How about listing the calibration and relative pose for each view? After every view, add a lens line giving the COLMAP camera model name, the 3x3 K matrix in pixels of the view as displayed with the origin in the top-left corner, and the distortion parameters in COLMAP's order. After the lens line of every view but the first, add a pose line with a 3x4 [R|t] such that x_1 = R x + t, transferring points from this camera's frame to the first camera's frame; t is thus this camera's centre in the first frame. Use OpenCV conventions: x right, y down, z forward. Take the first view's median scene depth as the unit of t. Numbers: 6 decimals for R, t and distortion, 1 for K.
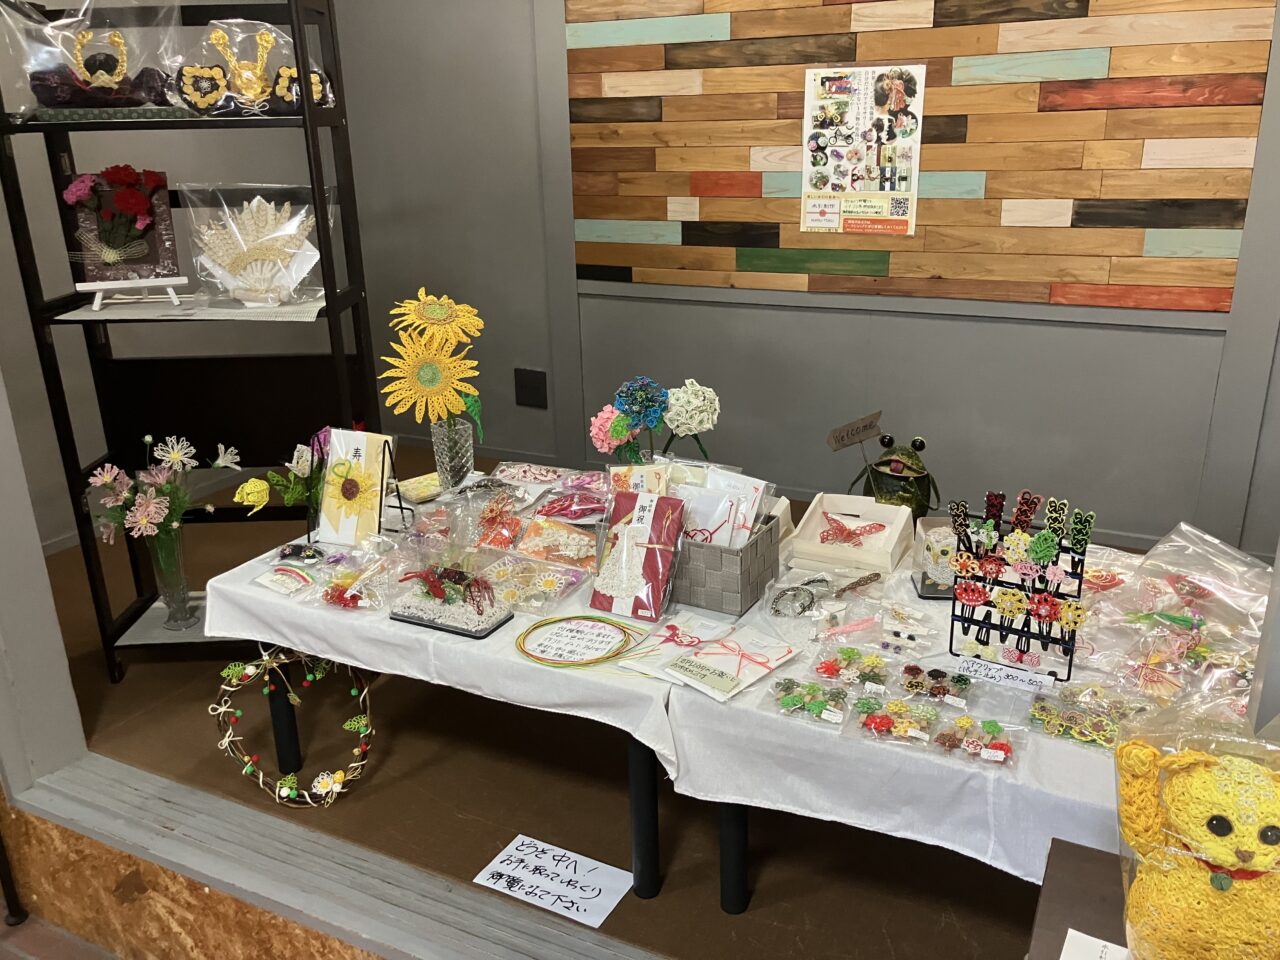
lens RADIAL K [[1061.5, 0, 640.0], [0, 1061.5, 480.0], [0, 0, 1]] dist [-0.001116, -0.011775]
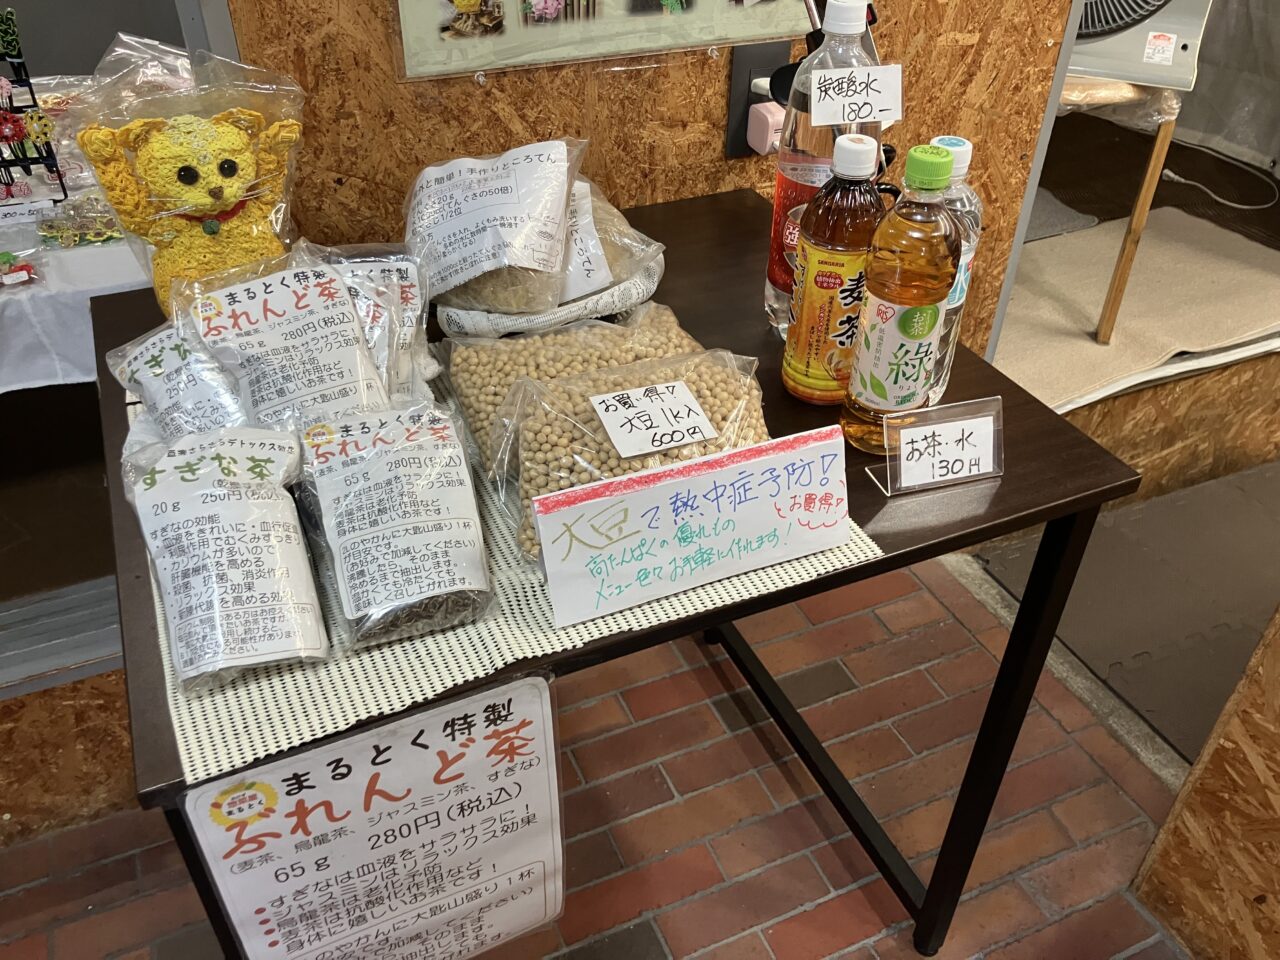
lens RADIAL K [[1061.5, 0, 640.0], [0, 1061.5, 480.0], [0, 0, 1]] dist [-0.001116, -0.011775]
pose [[0.615655, -0.465981, 0.635476, -0.019275], [0.214626, 0.875095, 0.433757, 0.108523], [-0.758225, -0.130654, 0.638768, -0.076955]]
